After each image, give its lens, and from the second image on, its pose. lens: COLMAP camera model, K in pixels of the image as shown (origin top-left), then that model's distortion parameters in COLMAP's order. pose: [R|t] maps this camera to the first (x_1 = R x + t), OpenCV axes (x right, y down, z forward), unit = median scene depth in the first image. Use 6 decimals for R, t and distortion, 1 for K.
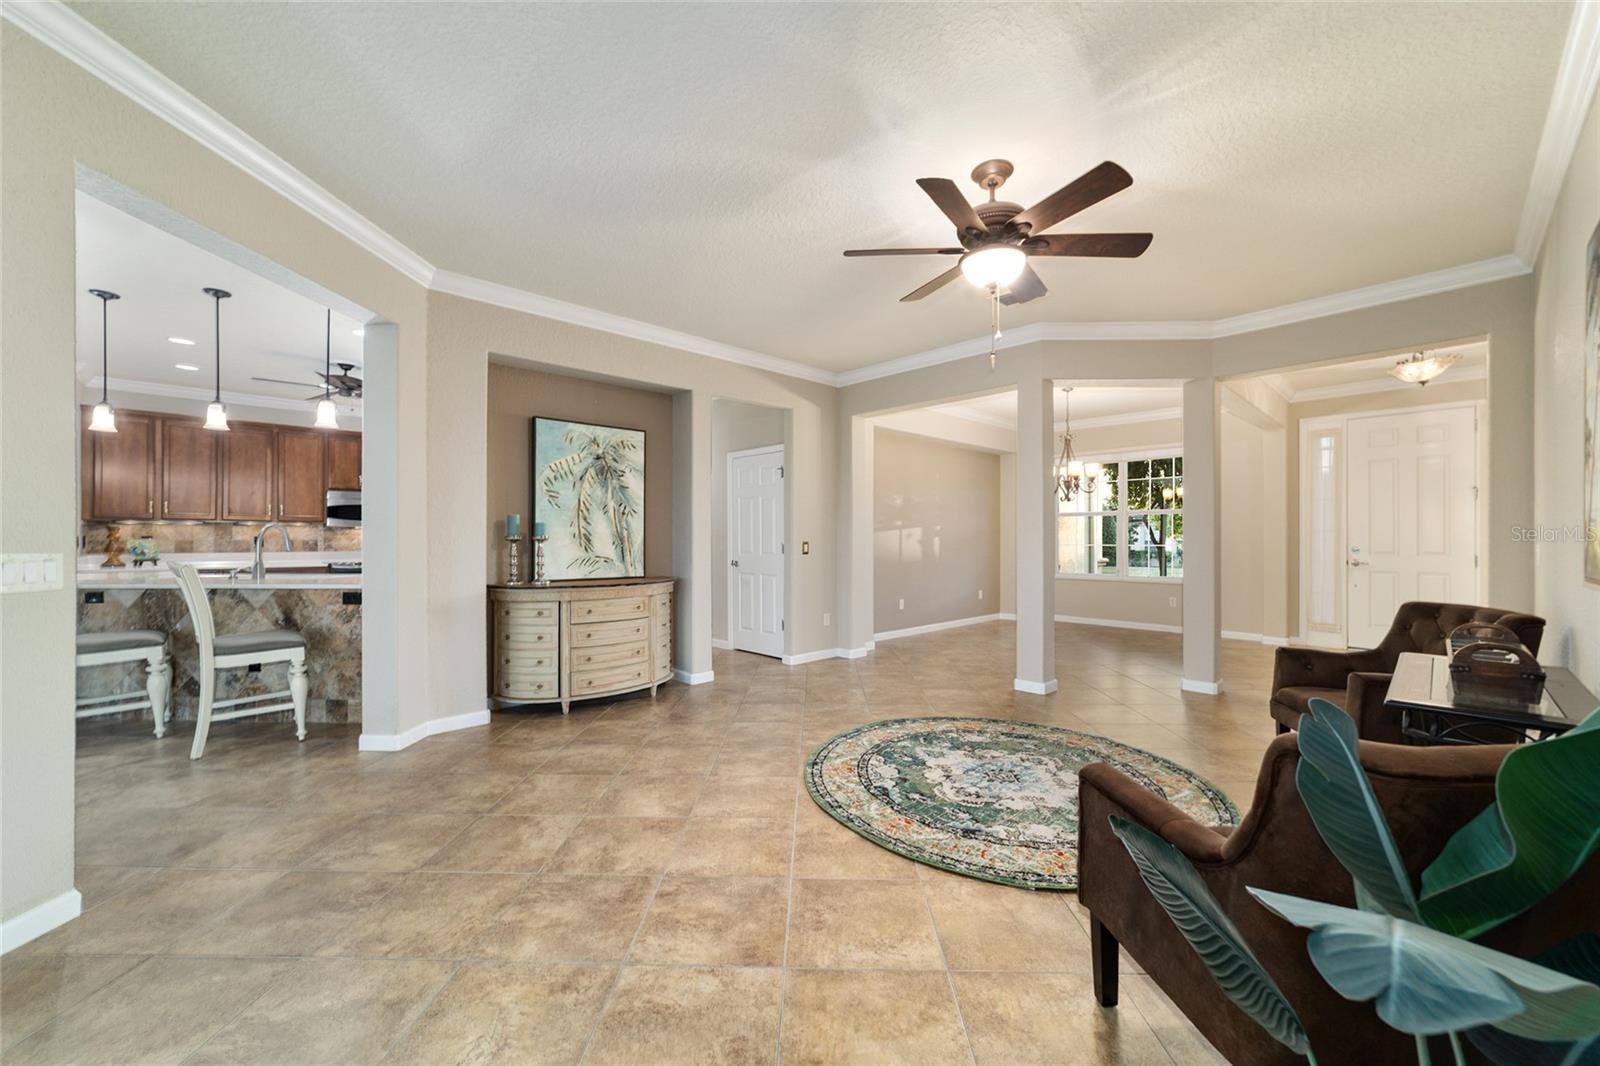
lens RADIAL K [[616.3, 0, 801.0], [0, 616.3, 538.9], [0, 0, 1]] dist [-0.019940, 0.008159]
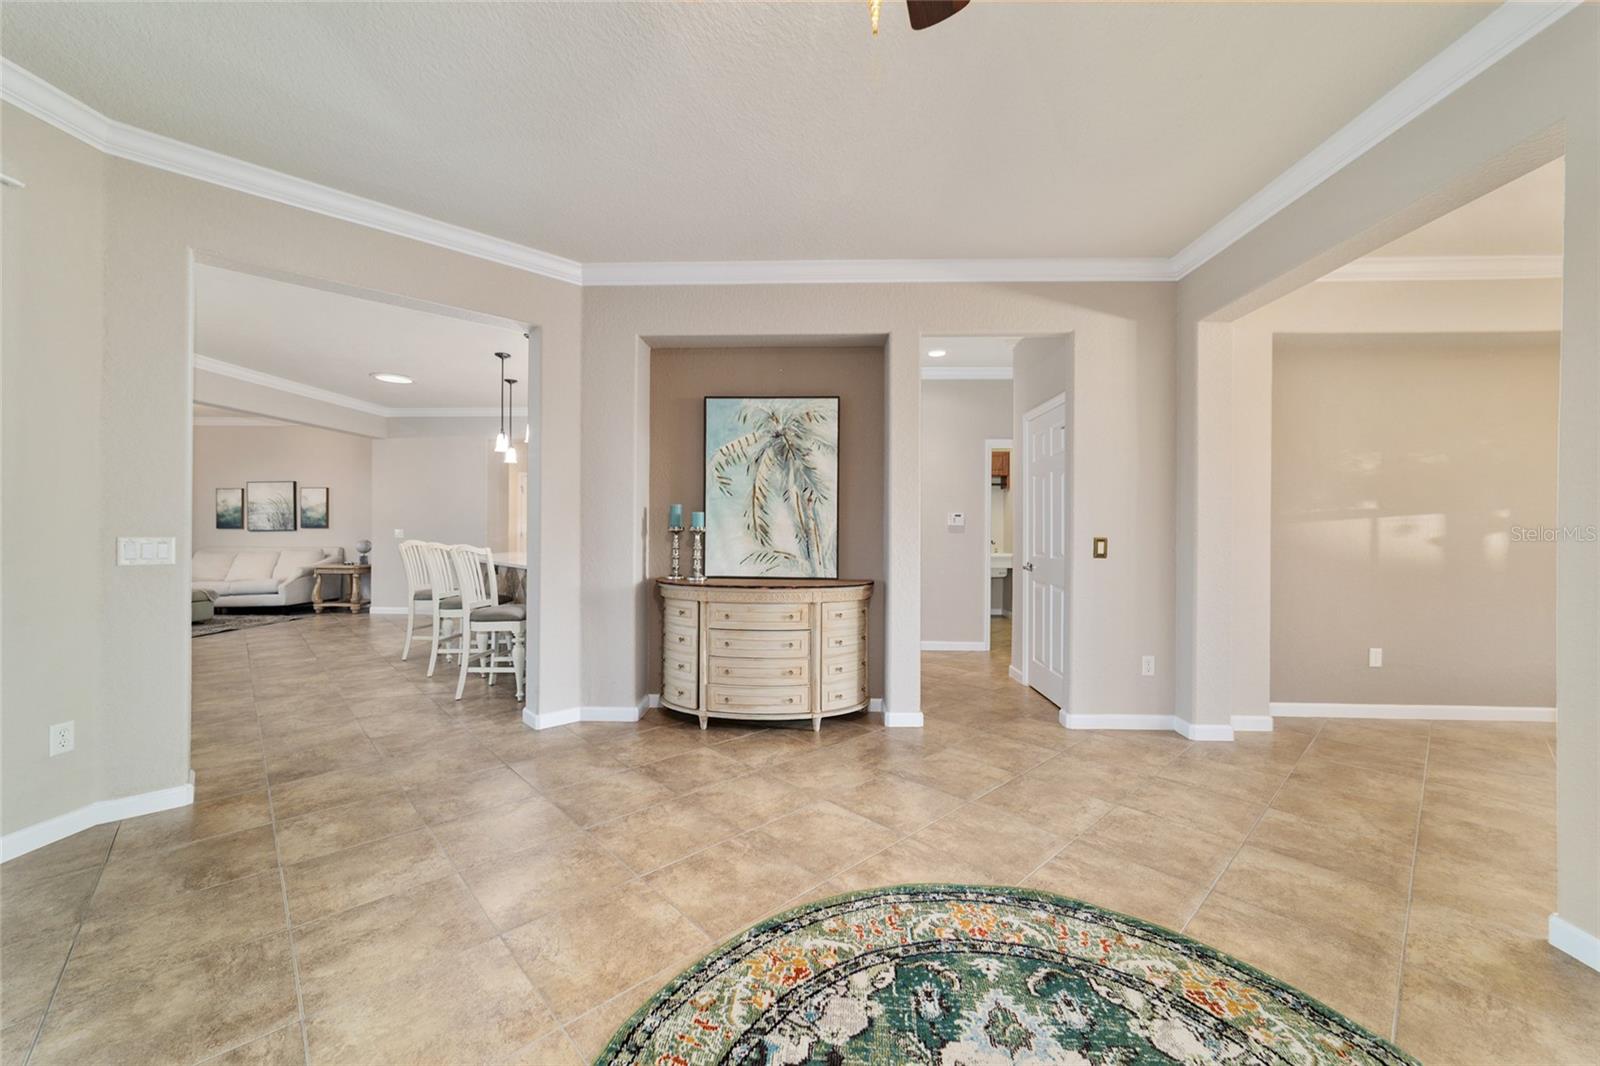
lens RADIAL K [[618.0, 0, 797.8], [0, 618.0, 530.6], [0, 0, 1]] dist [-0.018835, 0.008315]
pose [[0.699414, 0.005169, -0.714698, 0.357945], [-0.006910, 0.999976, 0.000469, -0.001212], [0.714683, 0.004610, 0.699433, 0.502642]]
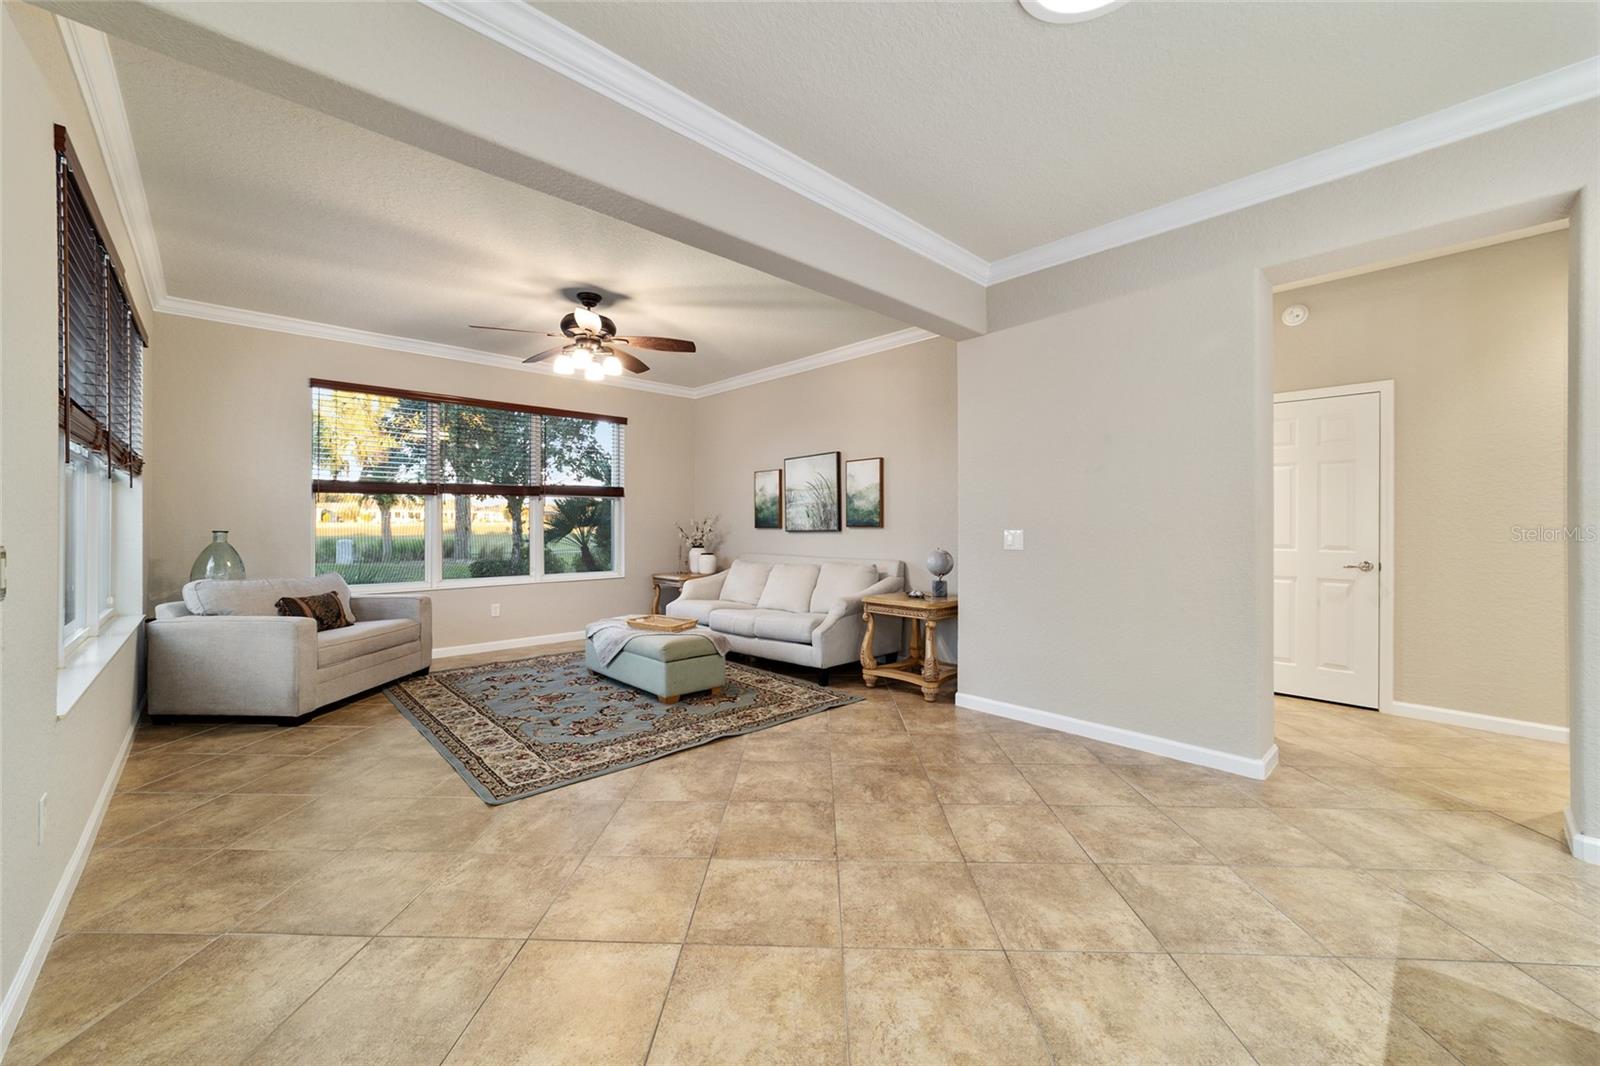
lens RADIAL K [[617.6, 0, 795.7], [0, 617.6, 521.1], [0, 0, 1]] dist [-0.018702, 0.008214]
pose [[-0.008148, -0.004904, -0.999955, -1.171419], [-0.001397, 0.999987, -0.004893, -0.003395], [0.999966, 0.001357, -0.008154, 0.673158]]
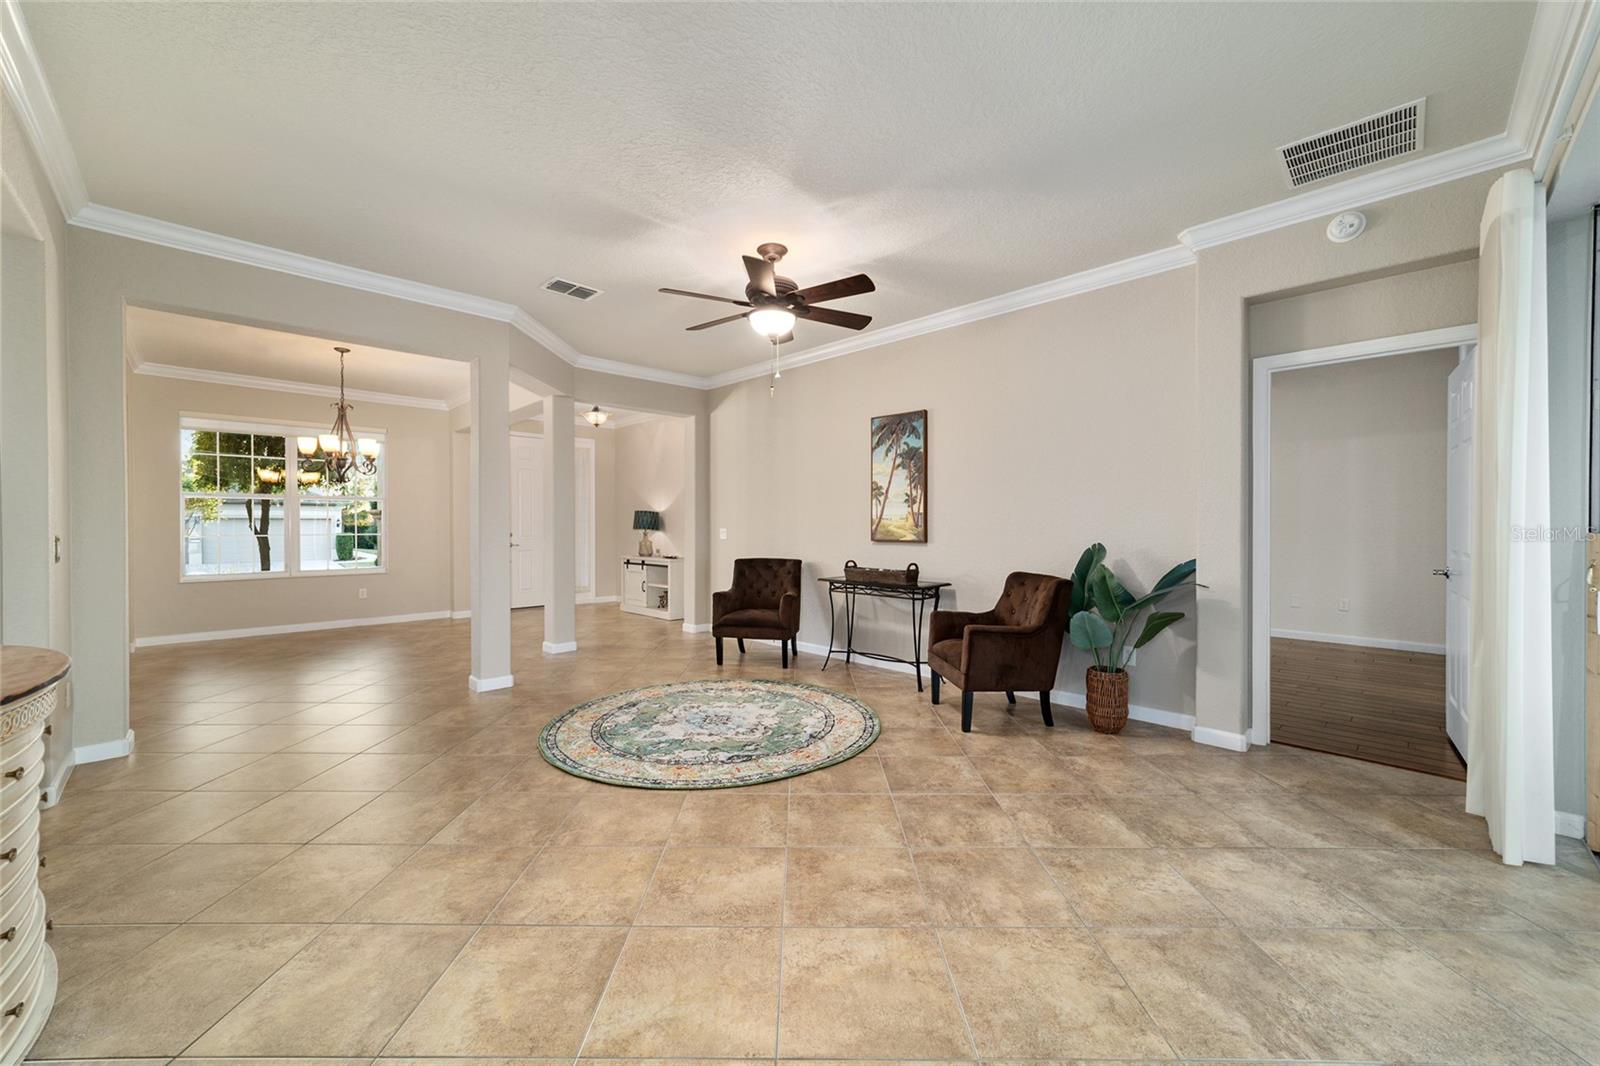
lens RADIAL K [[618.0, 0, 797.8], [0, 618.0, 530.6], [0, 0, 1]] dist [-0.018835, 0.008315]
pose [[-0.019472, -0.010549, 0.999755, -0.695666], [0.005465, 0.999928, 0.010657, -0.002252], [-0.999795, 0.005672, -0.019412, 0.662867]]
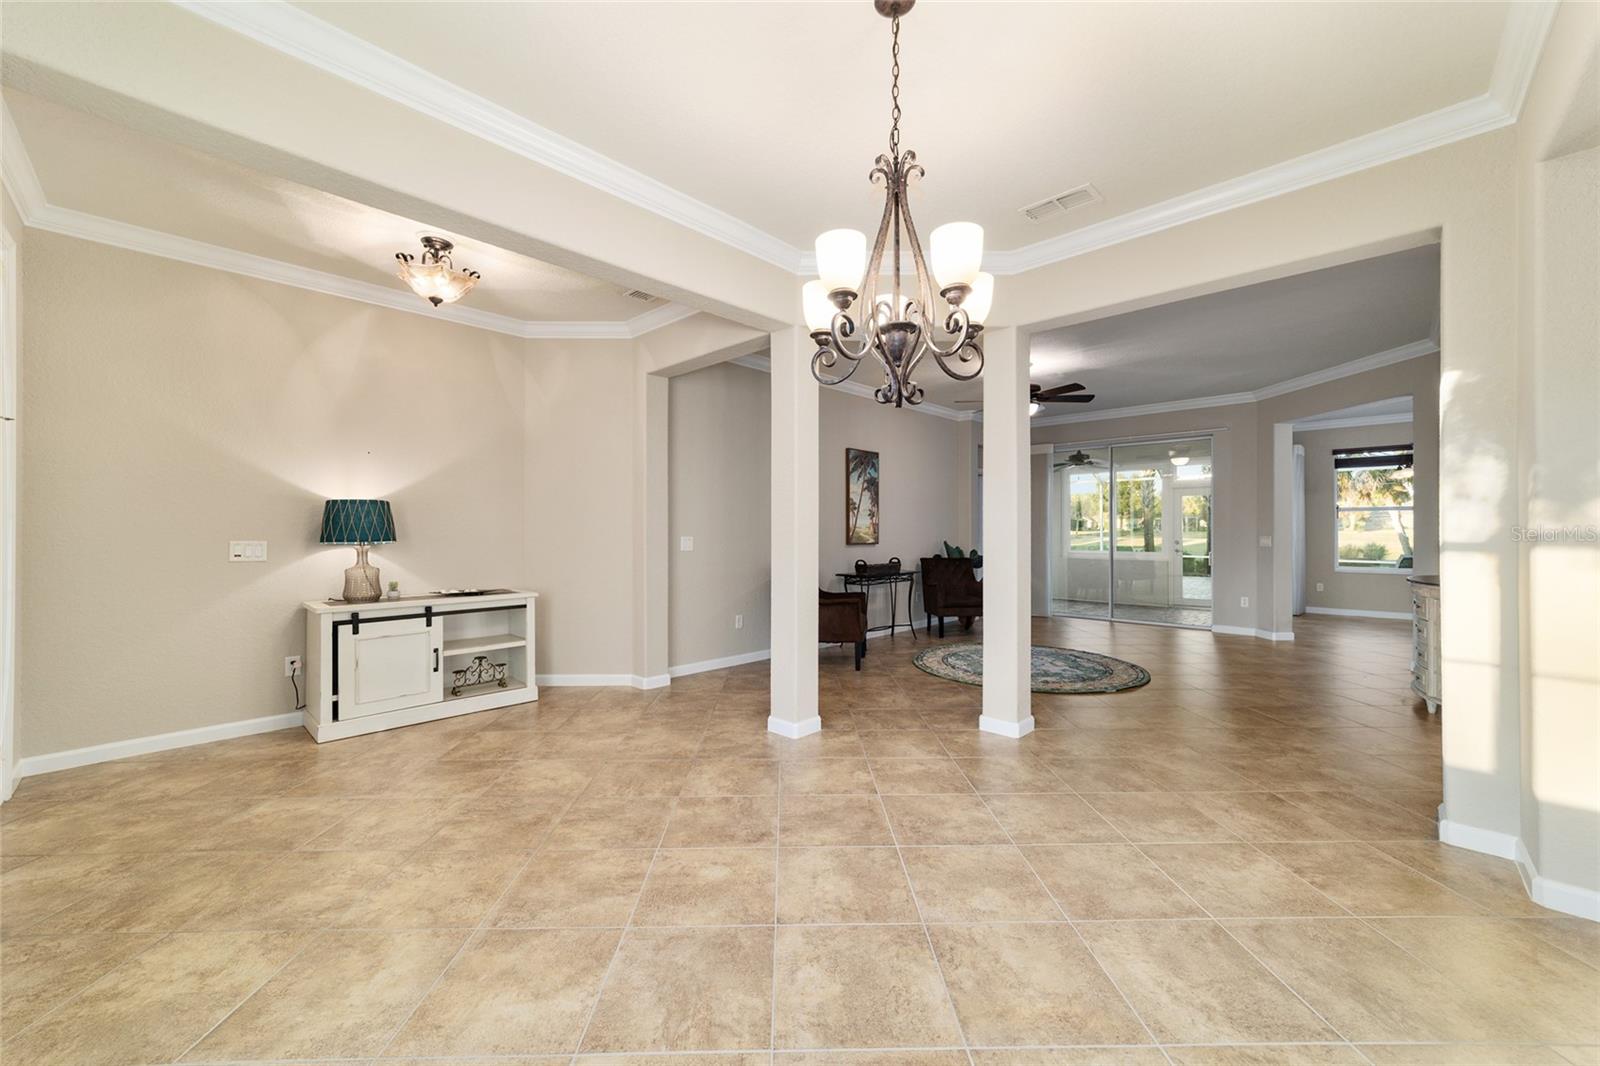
lens RADIAL K [[618.0, 0, 797.8], [0, 618.0, 530.6], [0, 0, 1]] dist [-0.018835, 0.008315]
pose [[-0.998929, -0.000798, -0.046260, 0.866260], [-0.001079, 0.999981, 0.006052, -0.013116], [0.046254, 0.006095, -0.998911, 2.186432]]
